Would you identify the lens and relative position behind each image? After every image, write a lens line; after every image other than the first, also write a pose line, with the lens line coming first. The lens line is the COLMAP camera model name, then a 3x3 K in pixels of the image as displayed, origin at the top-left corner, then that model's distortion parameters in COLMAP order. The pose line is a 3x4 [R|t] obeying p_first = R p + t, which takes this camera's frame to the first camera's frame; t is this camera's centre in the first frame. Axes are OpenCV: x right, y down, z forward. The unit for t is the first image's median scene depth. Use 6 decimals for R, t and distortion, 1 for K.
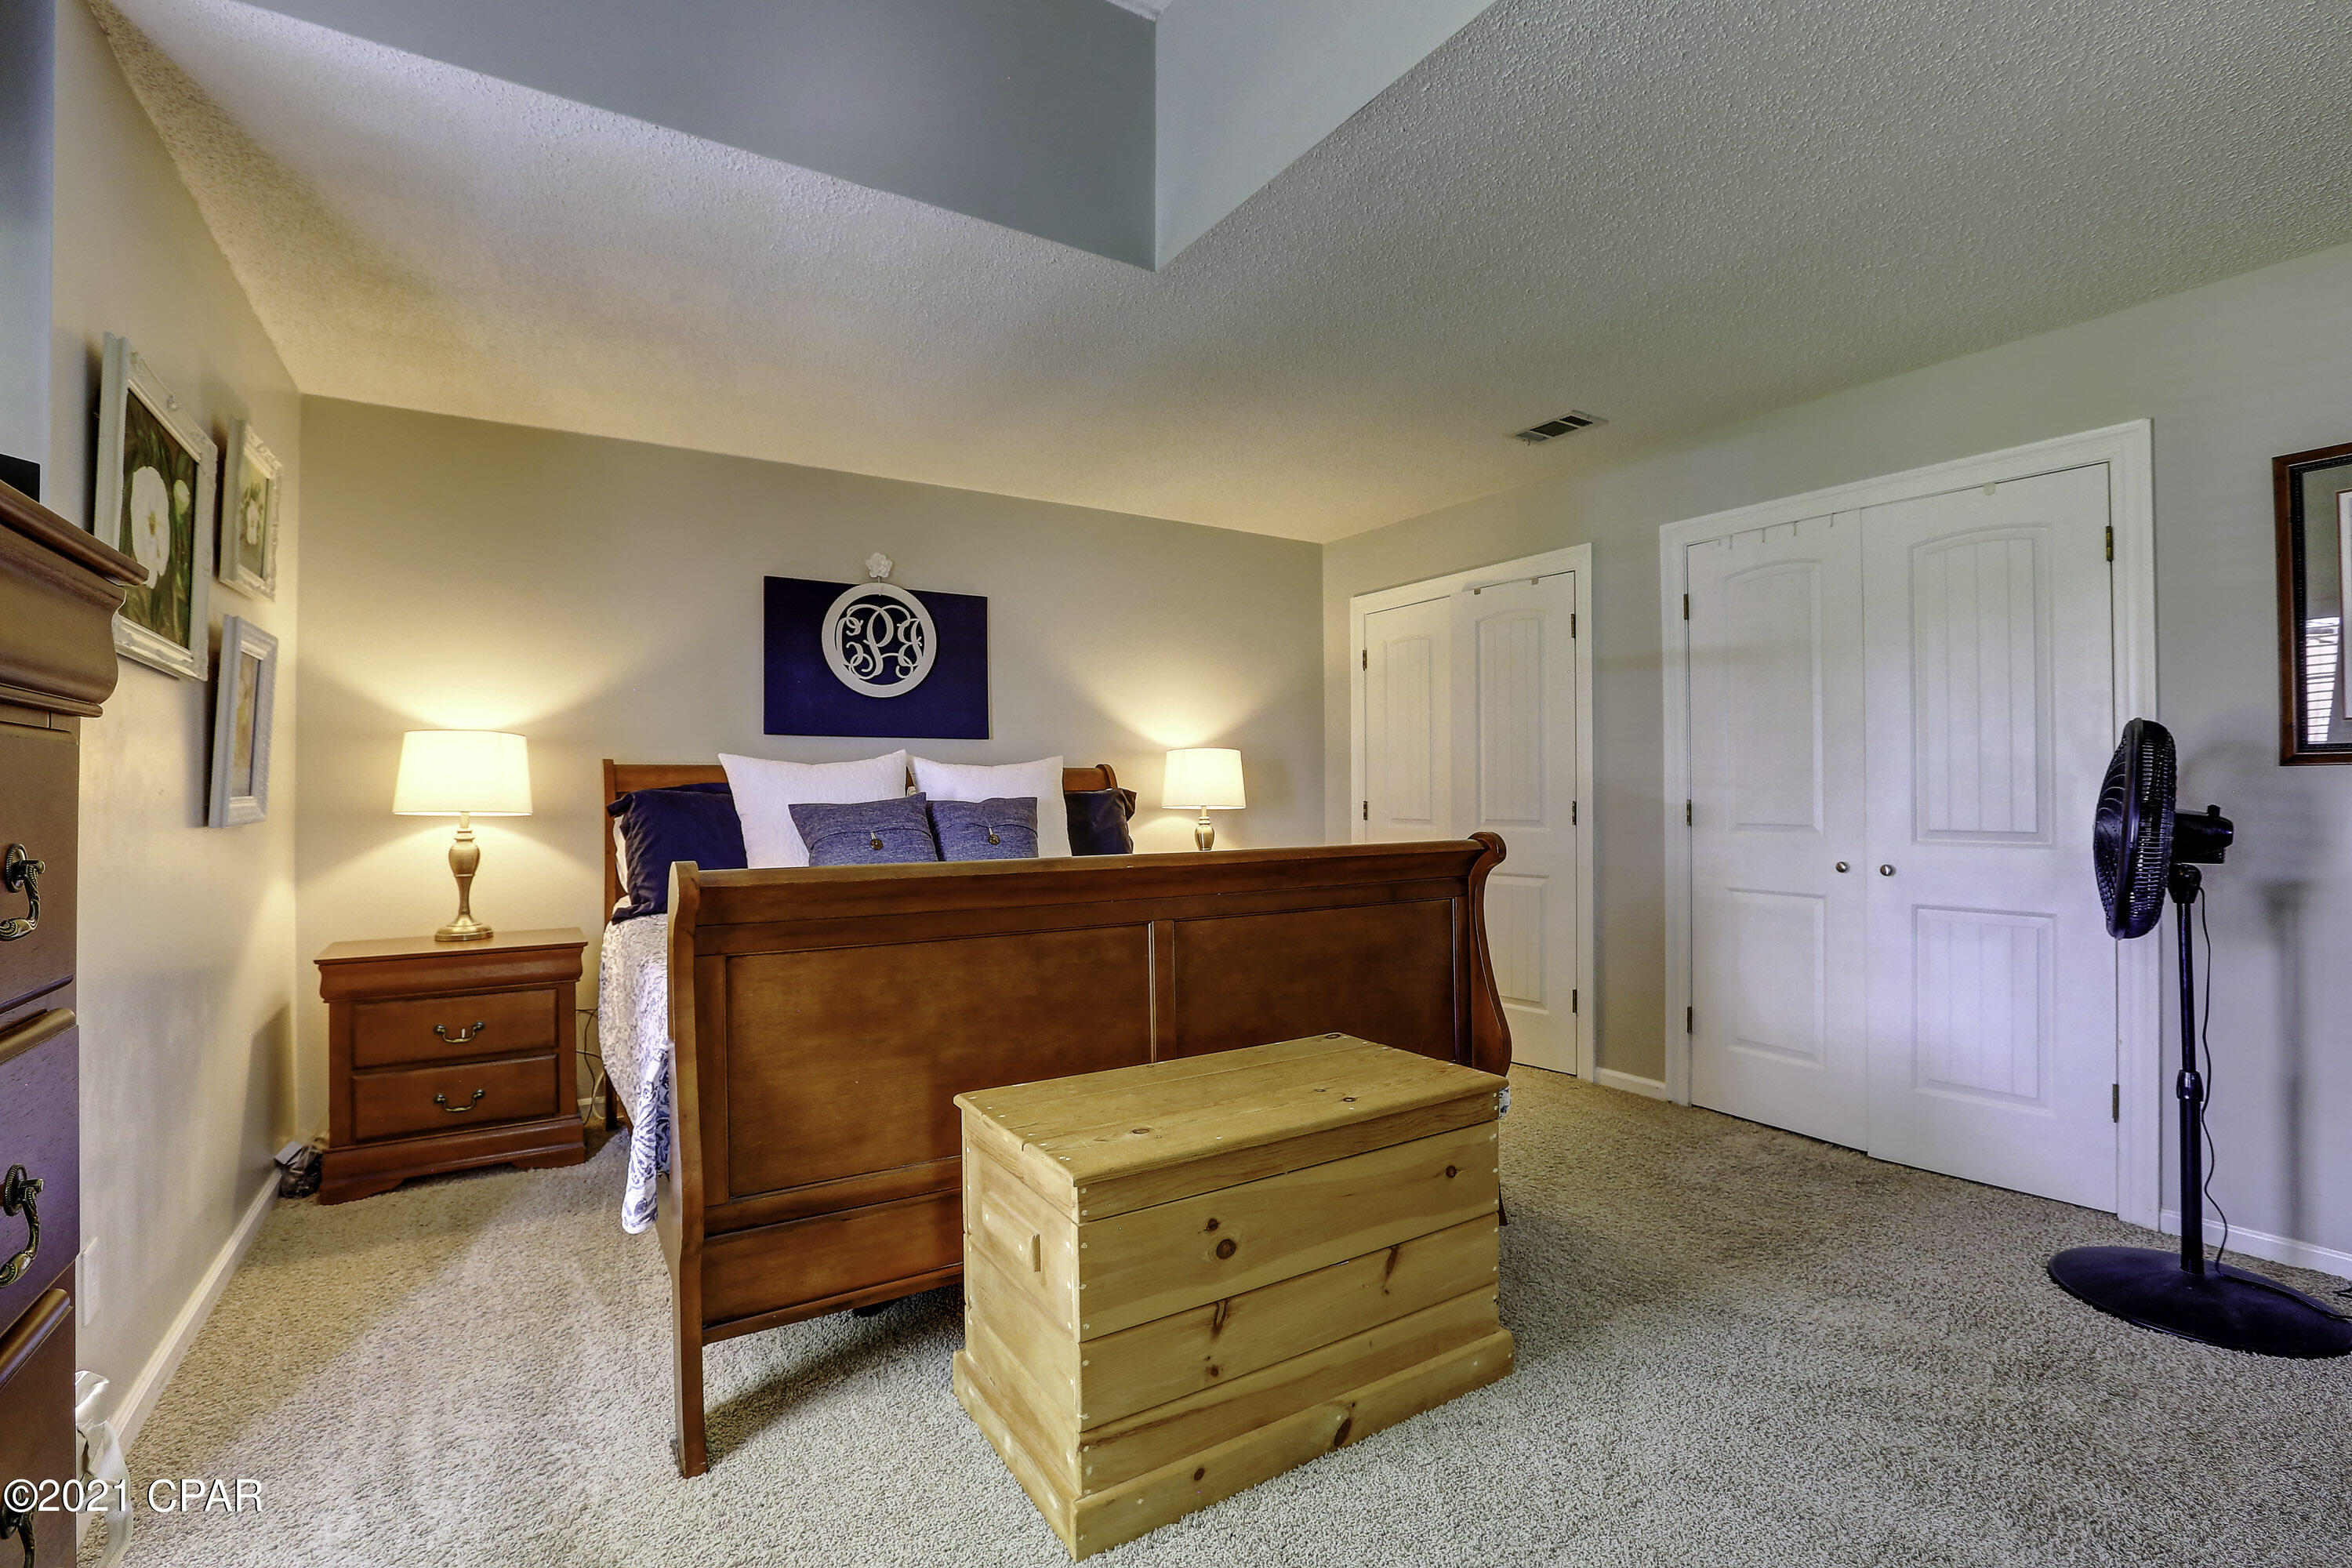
lens RADIAL K [[1063.2, 0, 1177.2], [0, 1063.2, 788.3], [0, 0, 1]] dist [-0.033586, 0.003033]
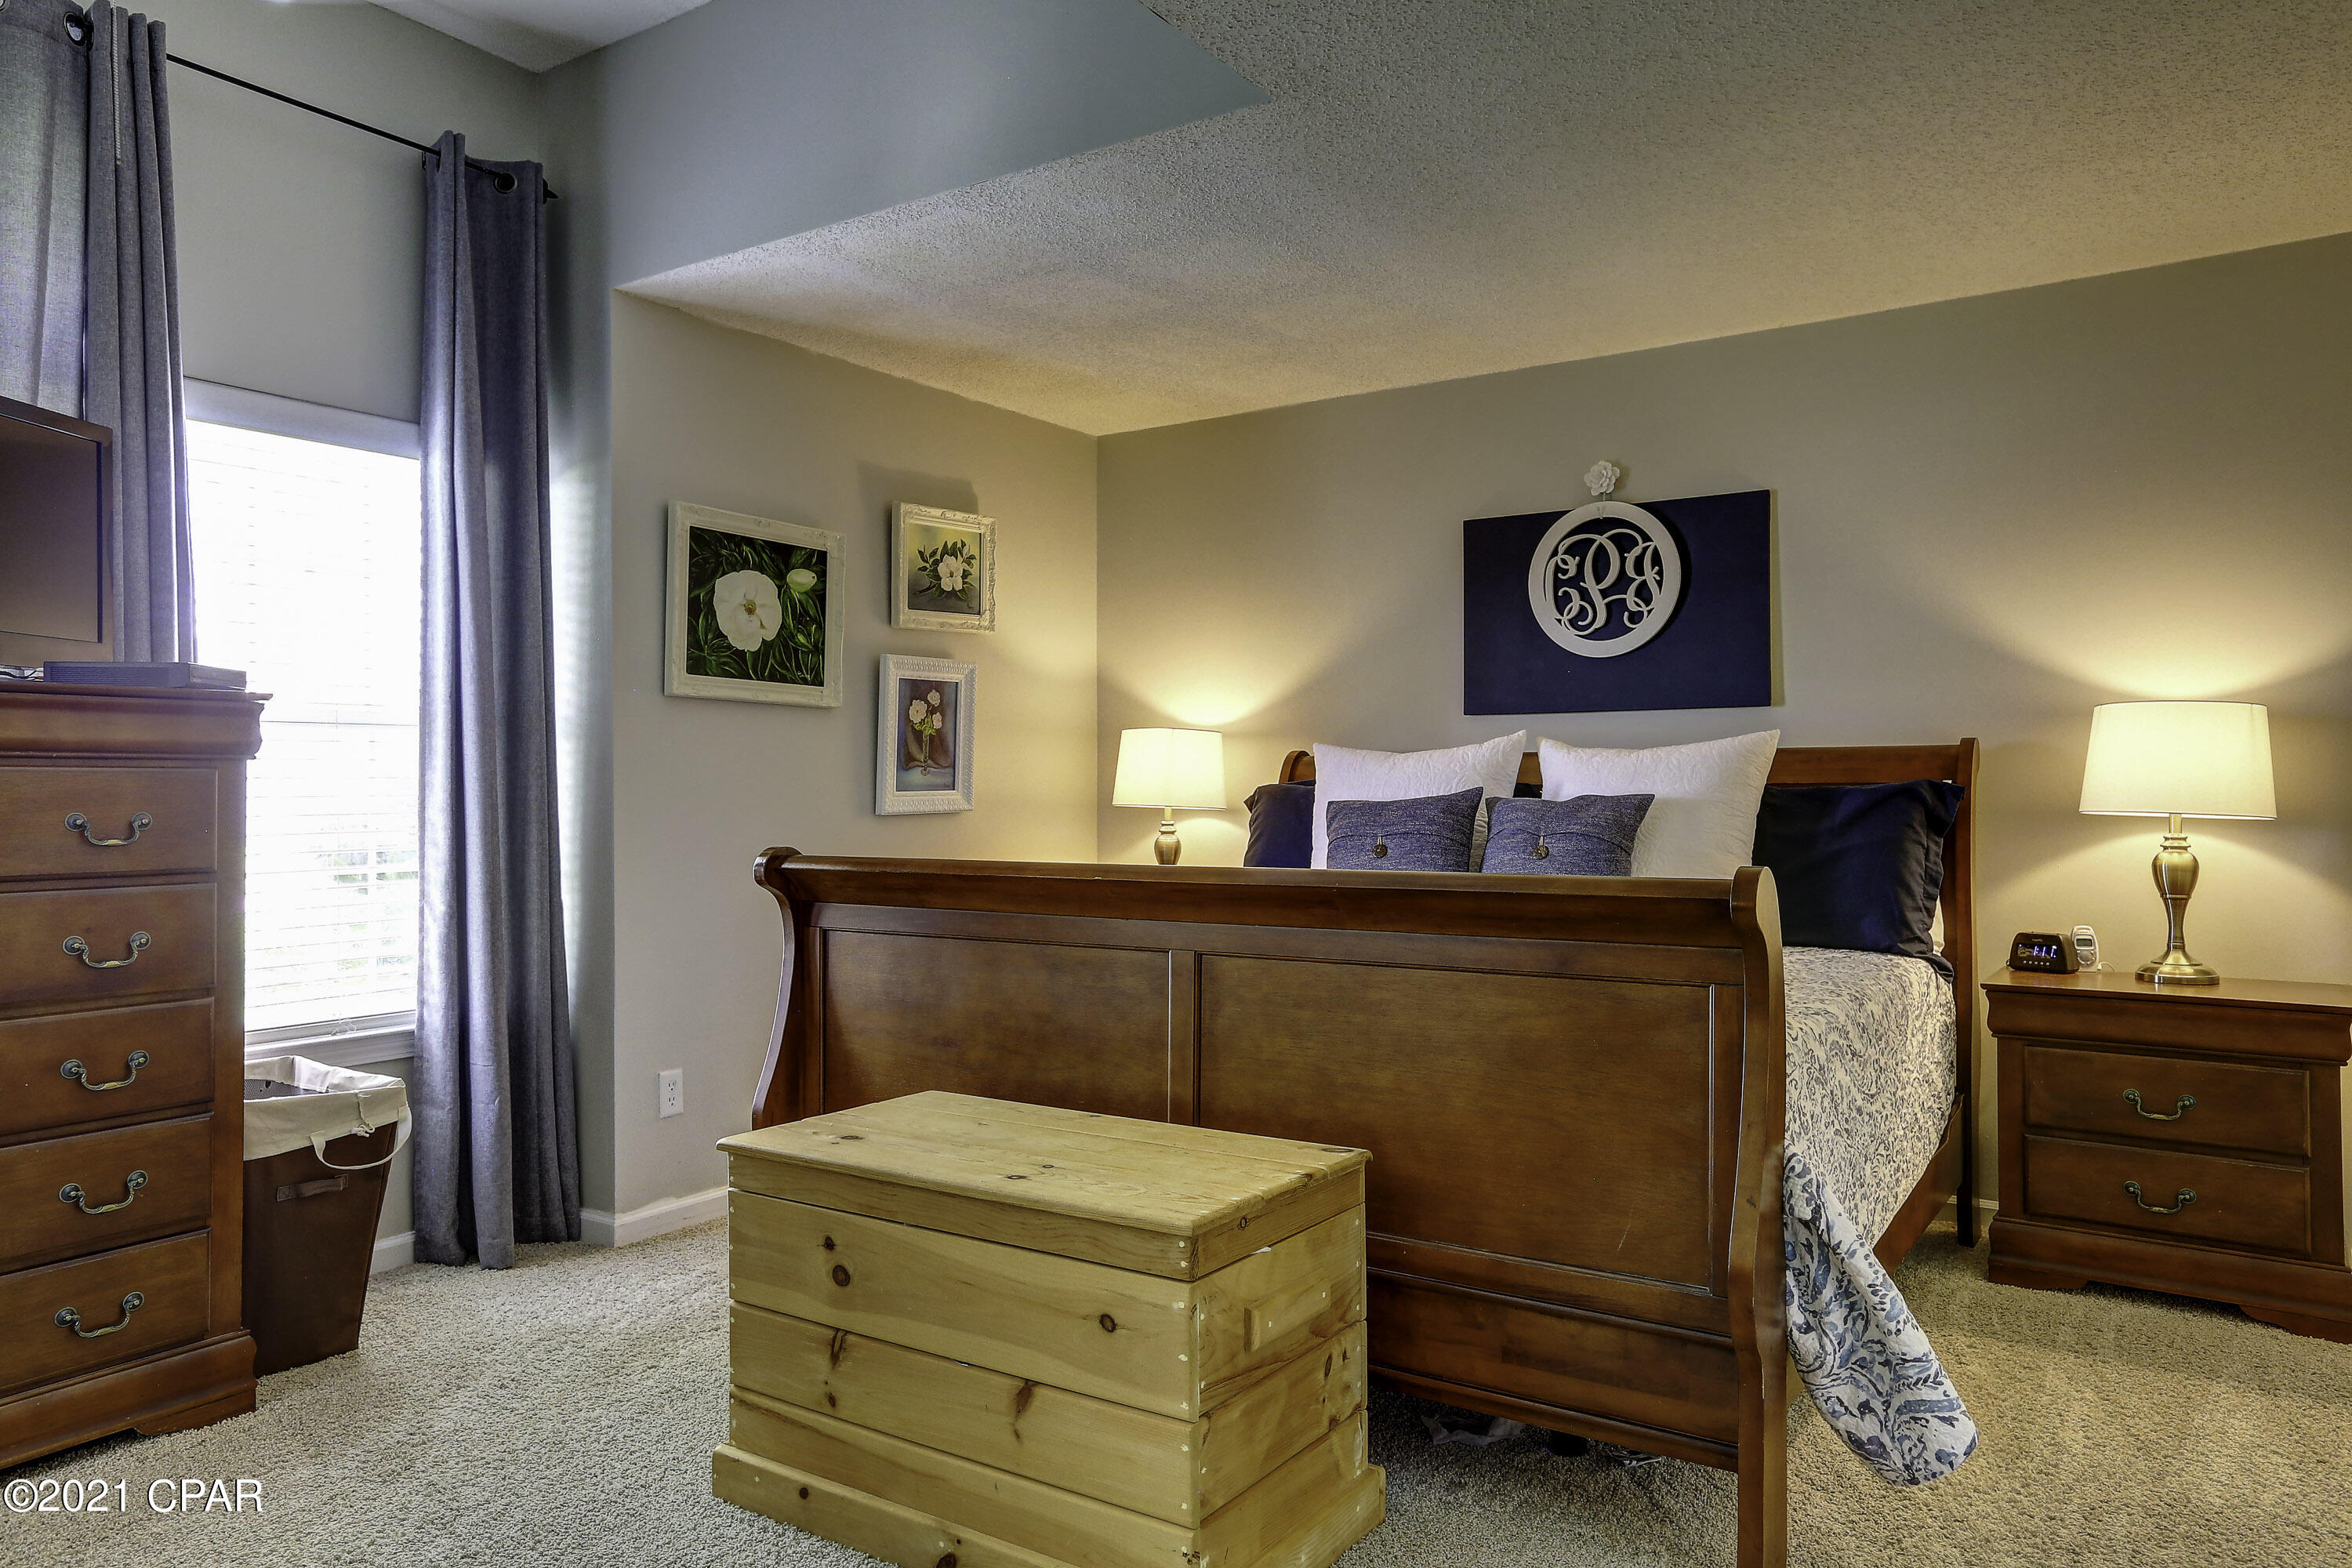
lens RADIAL K [[1550.0, 0, 1177.5], [0, 1550.0, 780.0], [0, 0, 1]] dist [-0.033109, 0.033727]
pose [[0.408053, -0.002375, -0.912955, 0.587388], [0.004489, 0.999990, -0.000595, -0.001184], [0.912947, -0.003855, 0.408059, 0.295628]]
